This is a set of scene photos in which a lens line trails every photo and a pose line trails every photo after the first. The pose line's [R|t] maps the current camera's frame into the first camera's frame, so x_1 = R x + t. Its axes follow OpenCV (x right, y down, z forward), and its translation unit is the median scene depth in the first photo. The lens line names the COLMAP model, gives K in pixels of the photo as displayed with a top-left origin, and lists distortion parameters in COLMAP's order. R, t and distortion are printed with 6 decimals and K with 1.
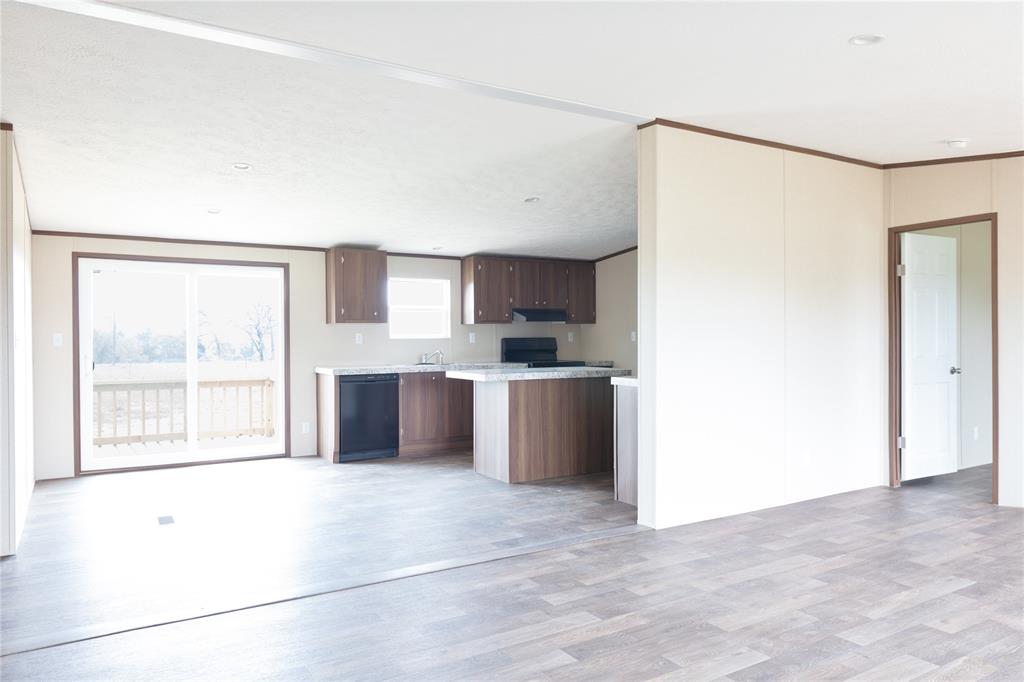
lens RADIAL K [[701.6, 0, 512.0], [0, 701.6, 341.0], [0, 0, 1]] dist [-0.002999, 0.000338]
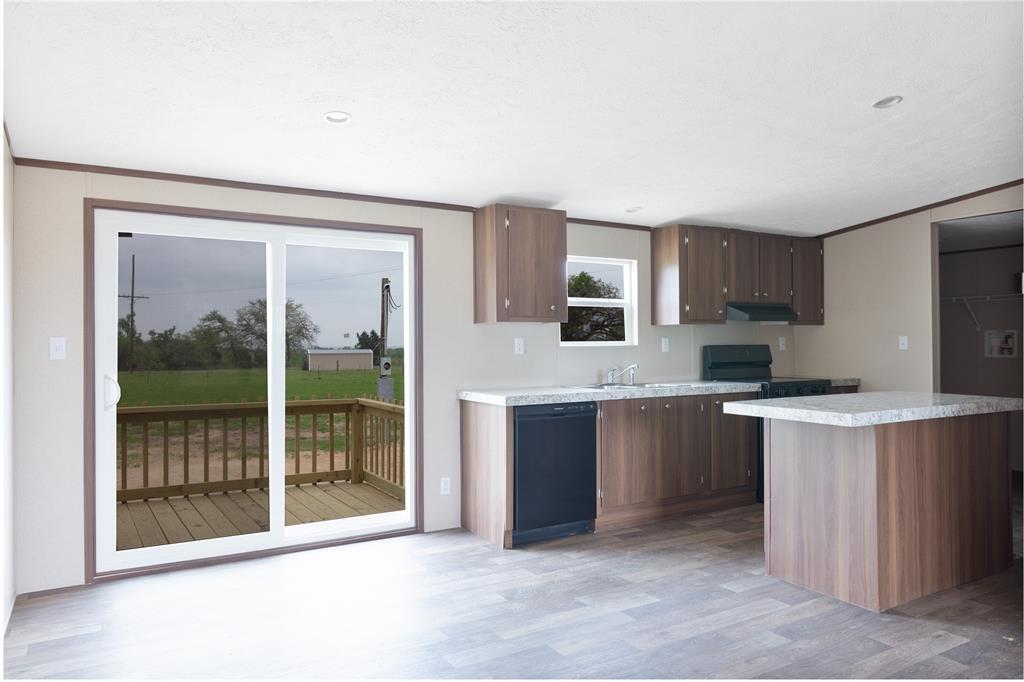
lens RADIAL K [[697.4, 0, 512.0], [0, 697.4, 341.0], [0, 0, 1]] dist [0.001167, 0.000446]
pose [[0.999868, -0.000287, -0.016215, -0.221163], [0.000117, 0.999945, -0.010489, -0.001589], [0.016217, 0.010486, 0.999814, 0.359634]]
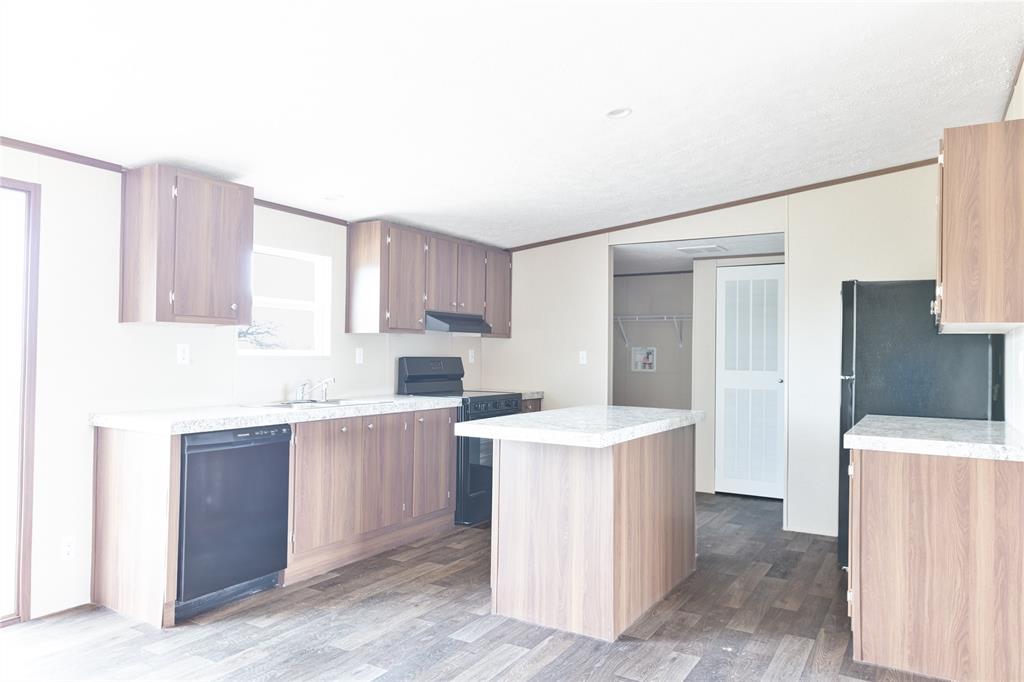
lens RADIAL K [[701.6, 0, 512.0], [0, 701.6, 341.0], [0, 0, 1]] dist [-0.002999, 0.000338]
pose [[0.887206, 0.025929, 0.460644, -0.248885], [-0.014405, 0.999490, -0.028517, -0.002176], [-0.461149, 0.018665, 0.887127, 0.454156]]
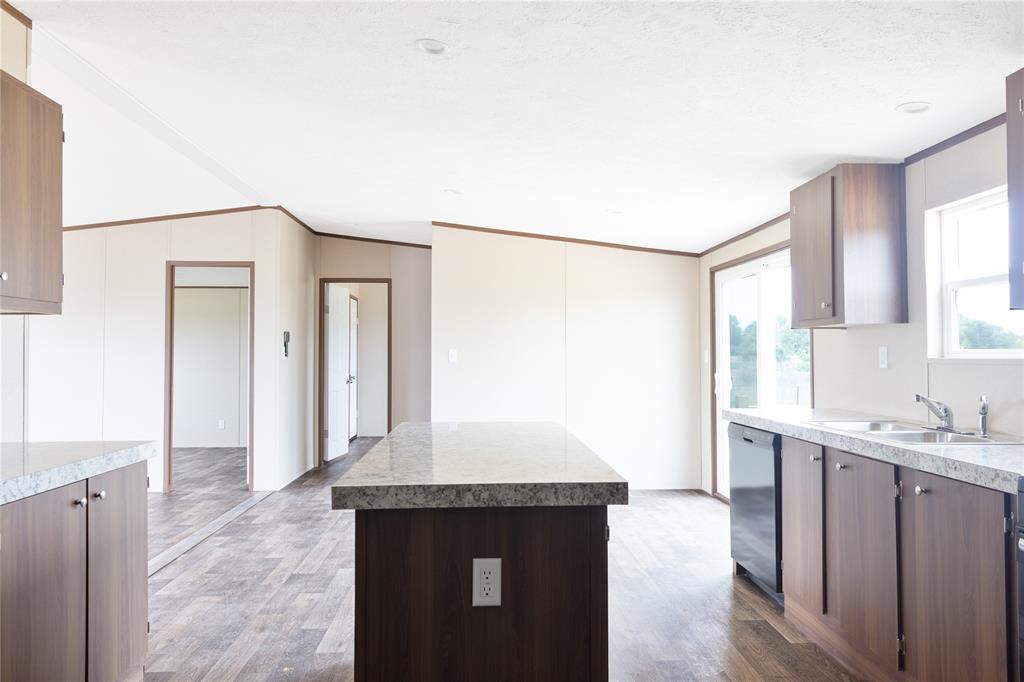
lens RADIAL K [[701.6, 0, 512.0], [0, 701.6, 341.0], [0, 0, 1]] dist [-0.002999, 0.000338]
pose [[-0.488953, -0.012771, -0.872217, 0.320939], [0.002109, 0.999873, -0.015823, -0.007700], [0.872307, -0.009576, -0.488864, 1.046521]]
